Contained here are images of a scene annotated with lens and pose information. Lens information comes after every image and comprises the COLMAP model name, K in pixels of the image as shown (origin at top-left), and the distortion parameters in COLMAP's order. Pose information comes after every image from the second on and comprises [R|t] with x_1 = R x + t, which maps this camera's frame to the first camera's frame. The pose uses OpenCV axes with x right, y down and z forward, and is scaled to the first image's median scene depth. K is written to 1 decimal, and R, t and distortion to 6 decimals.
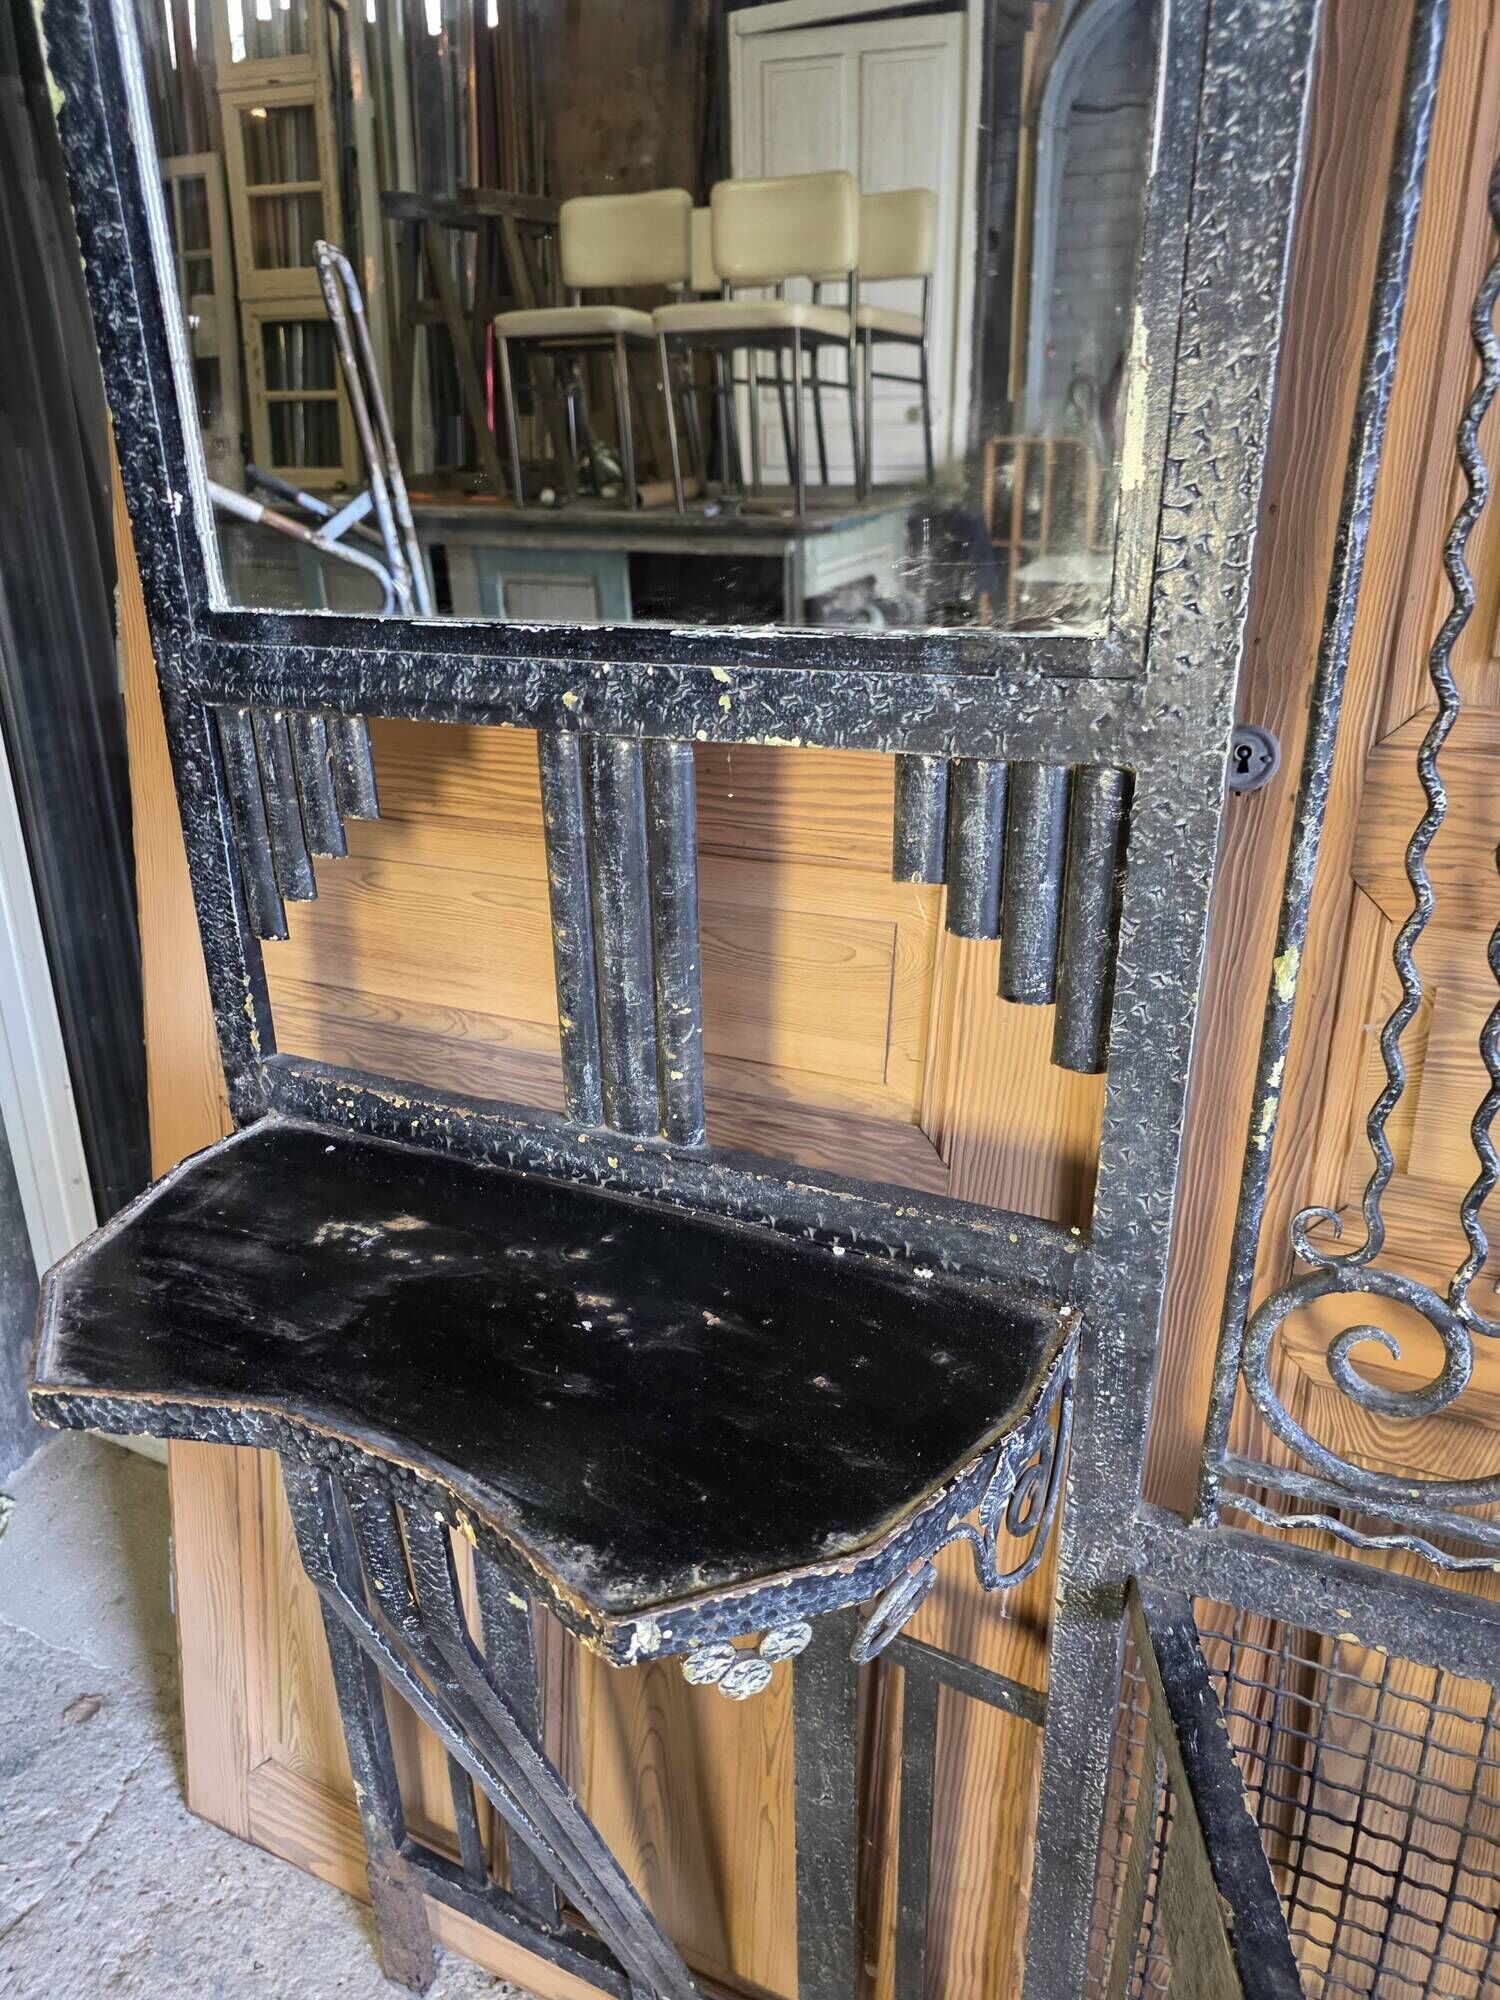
lens RADIAL K [[1362.7, 0, 738.0], [0, 1362.7, 1021.7], [0, 0, 1]] dist [0.044167, -0.040778]
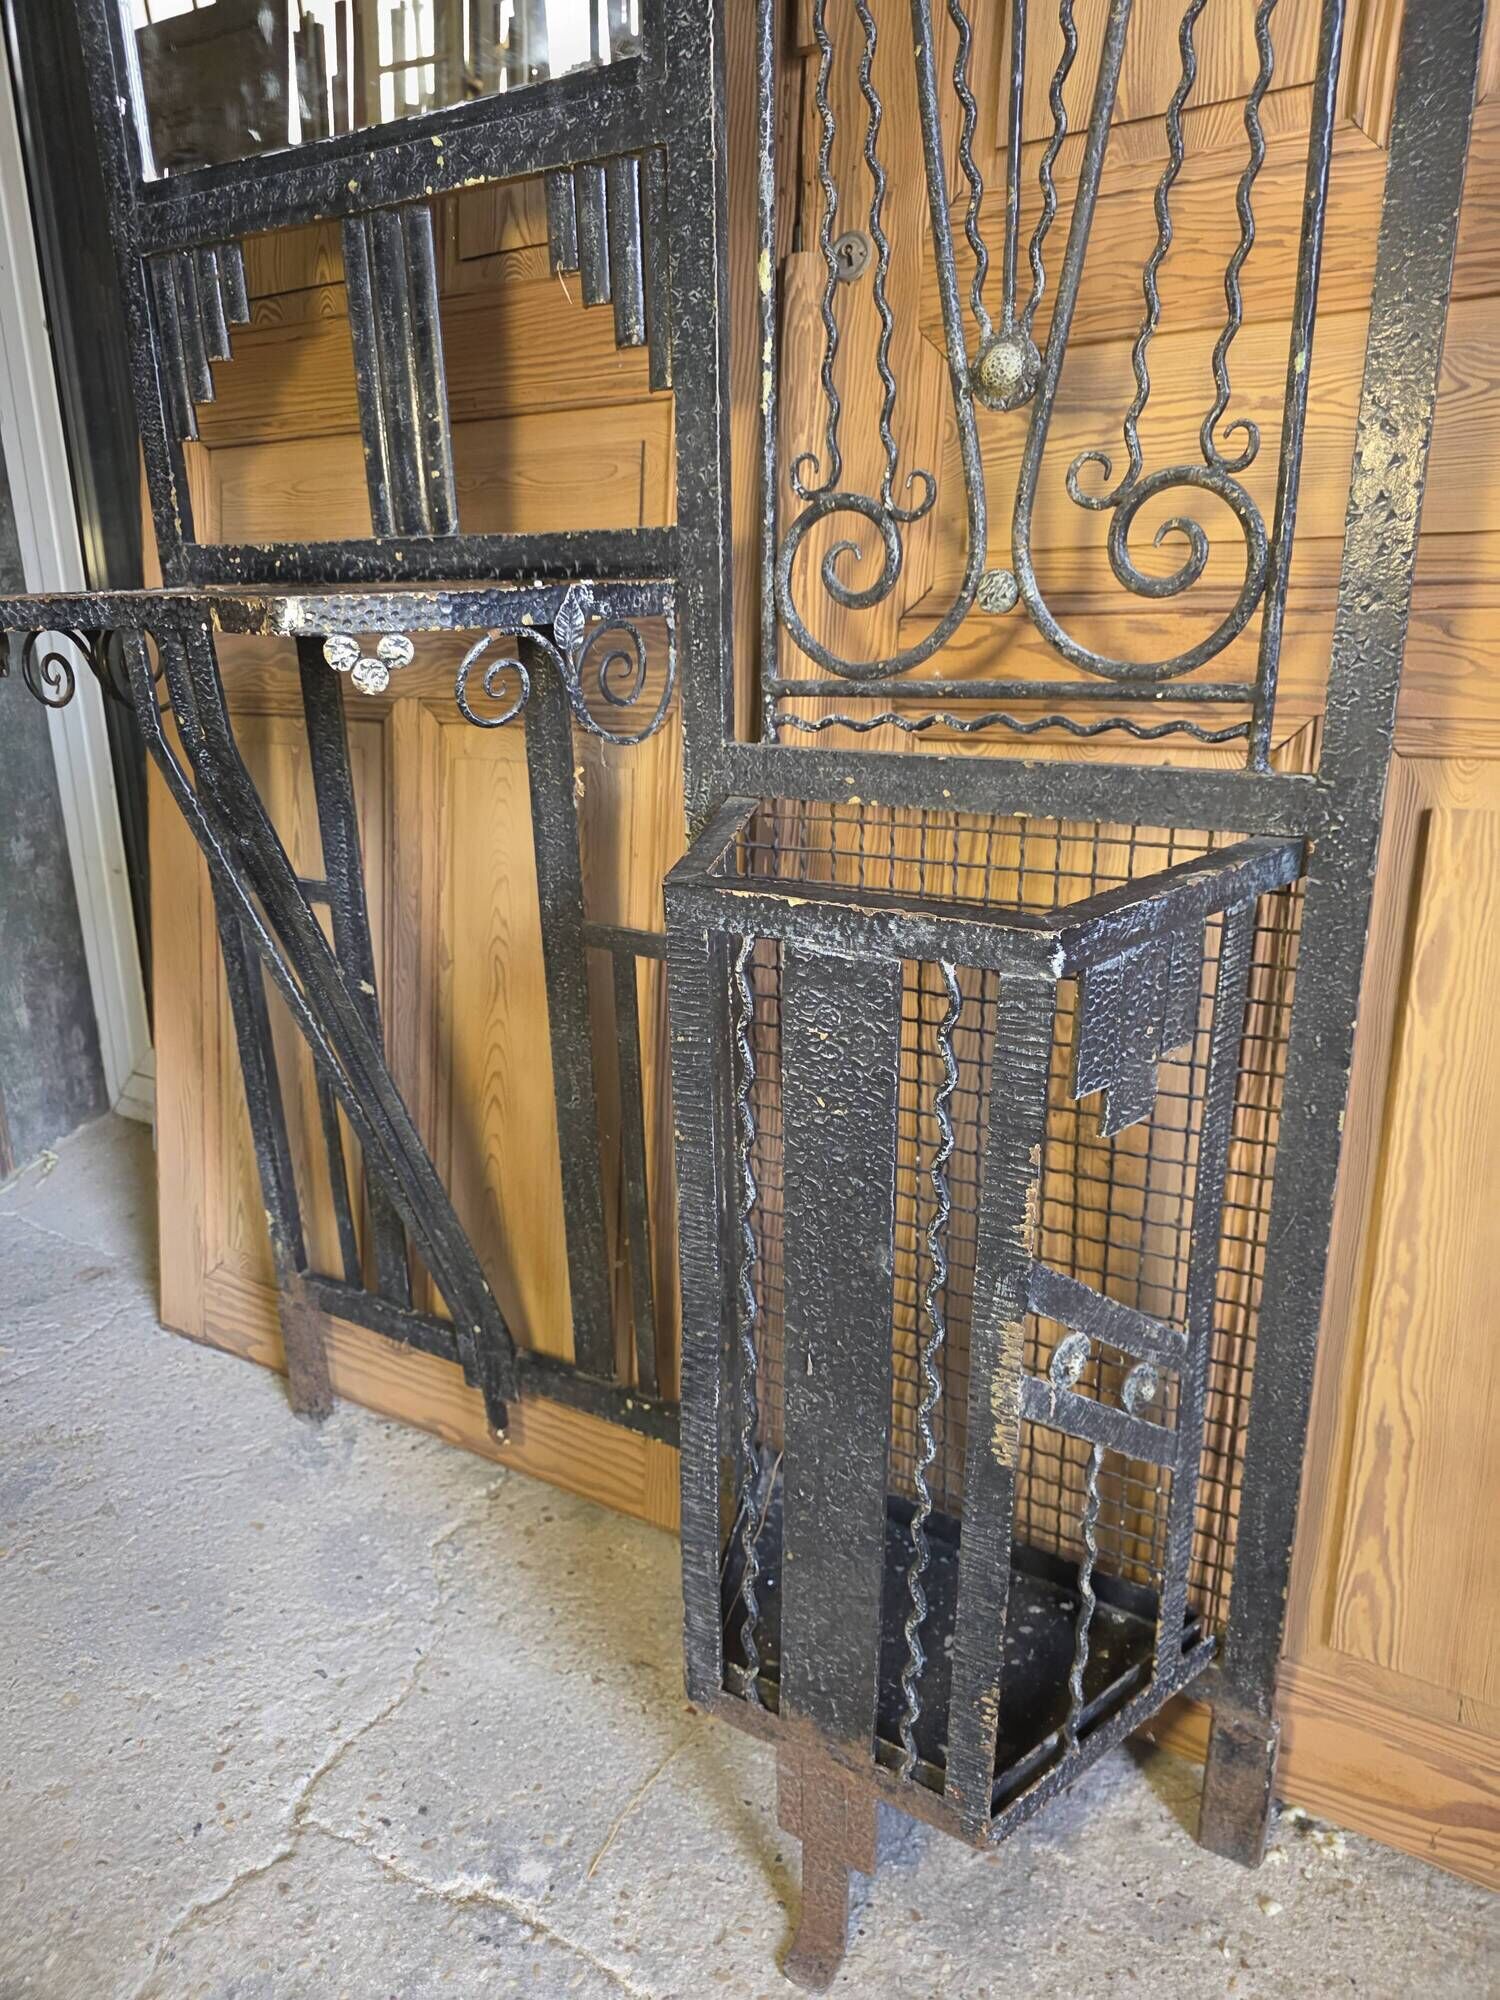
lens RADIAL K [[1350.4, 0, 730.7], [0, 1350.4, 988.0], [0, 0, 1]] dist [0.046389, -0.045343]
pose [[0.995529, 0.019655, -0.092384, 0.391013], [-0.026412, 0.997019, -0.072499, 0.648467], [0.090684, 0.074615, 0.993081, -0.325537]]
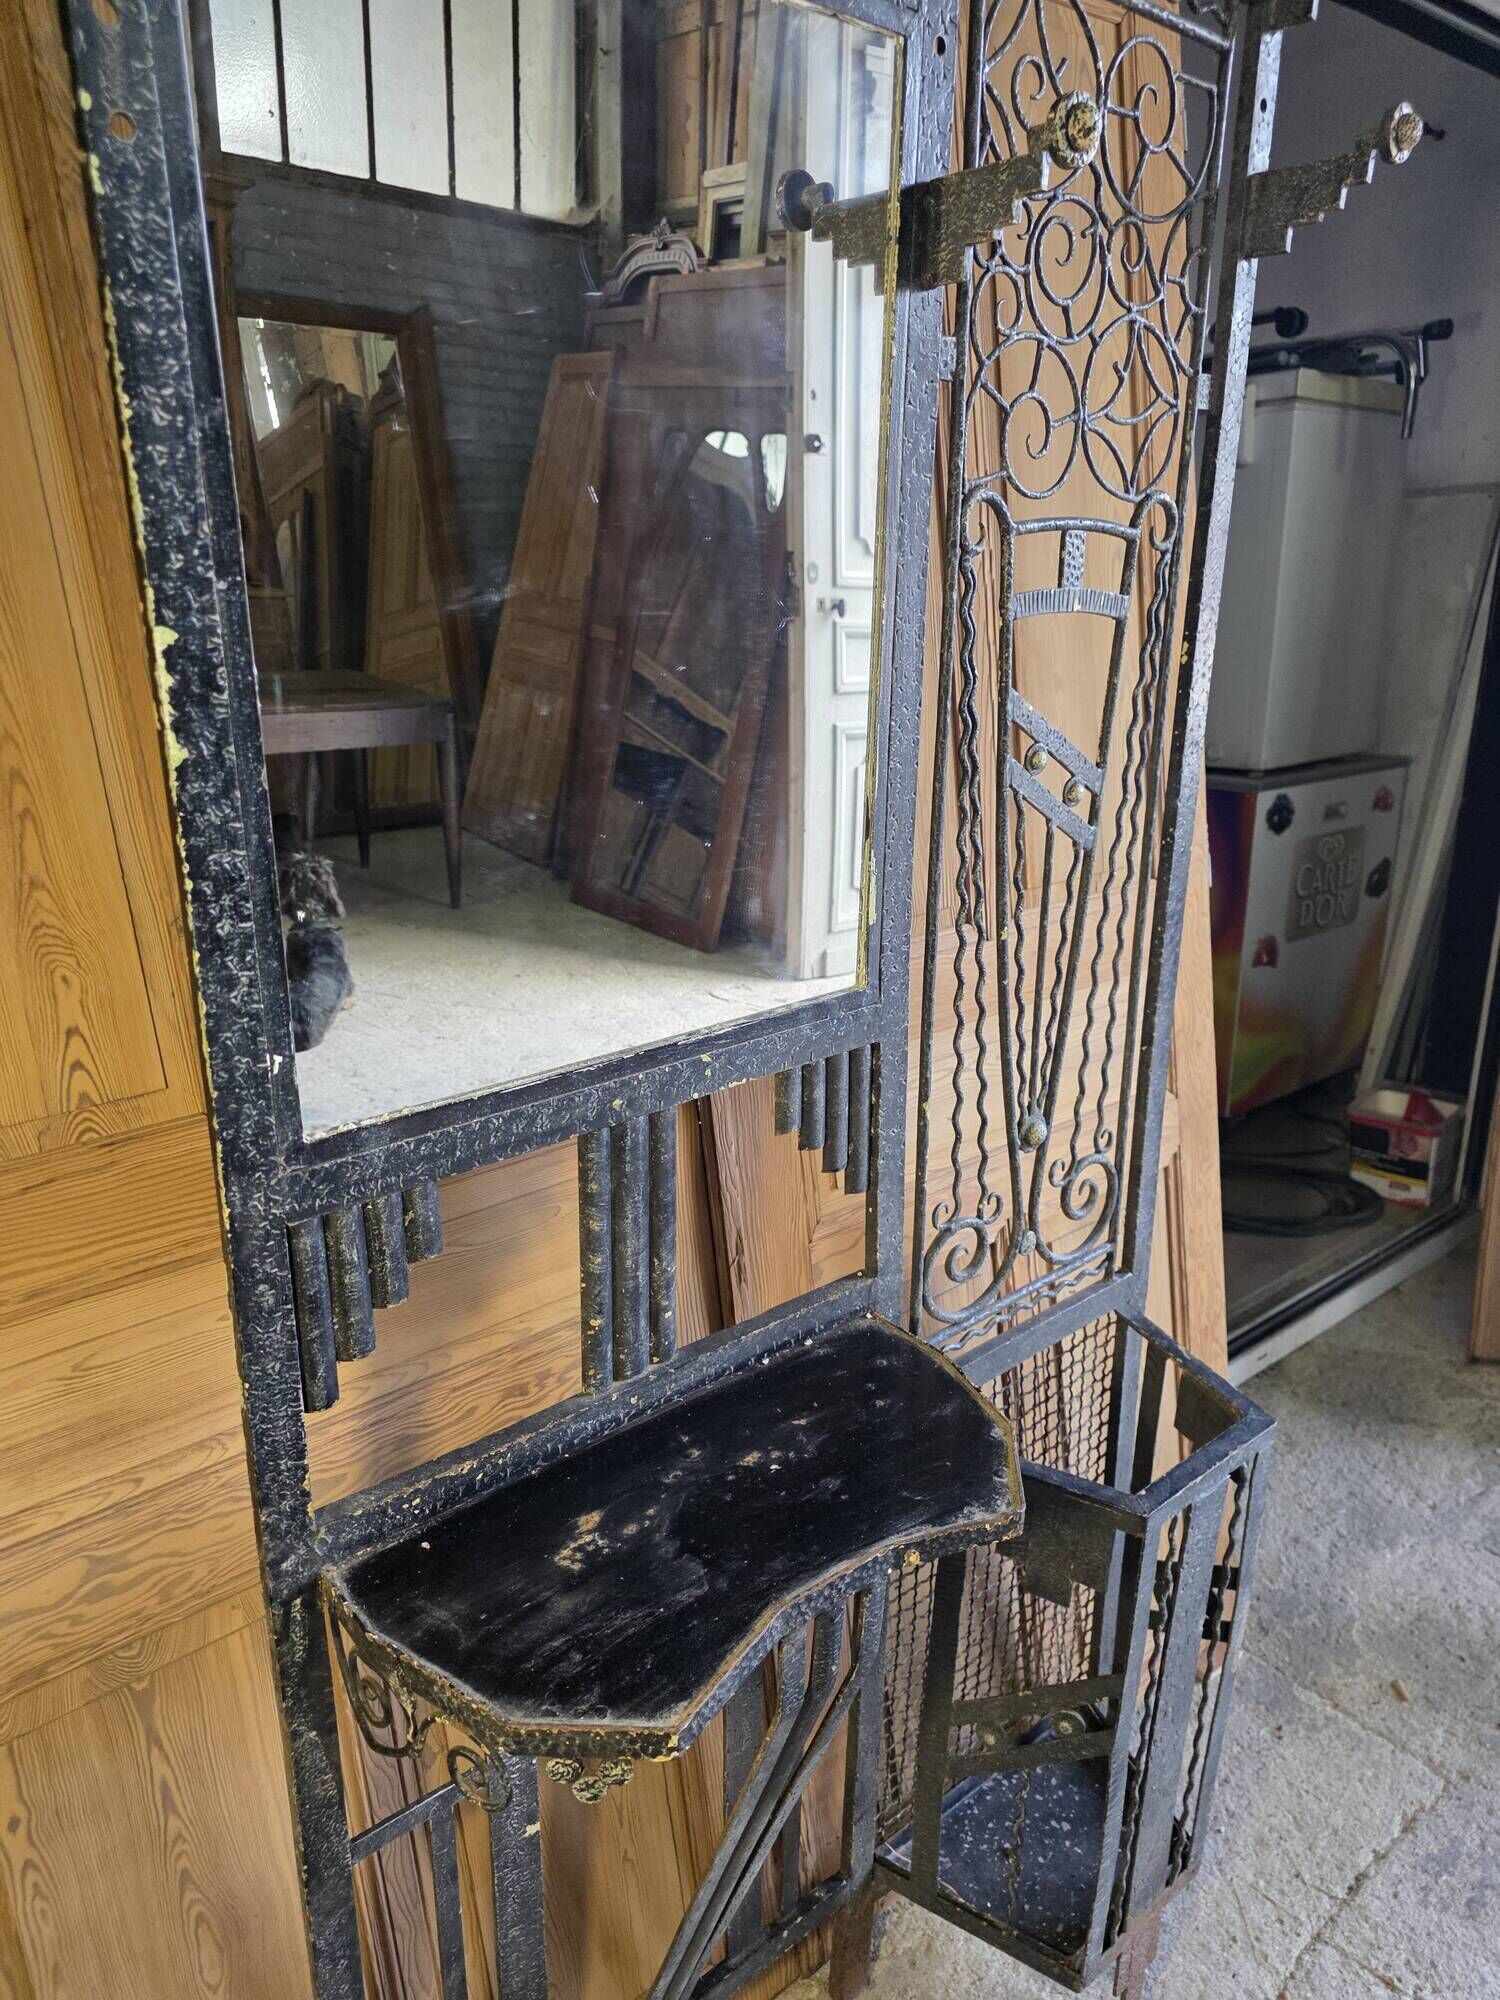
lens RADIAL K [[1347.1, 0, 755.7], [0, 1347.1, 1018.0], [0, 0, 1]] dist [0.046396, -0.038484]
pose [[0.405672, -0.275726, 0.871439, -1.176054], [0.337361, 0.931264, 0.137606, -0.424385], [-0.849481, 0.238167, 0.470807, 0.141727]]
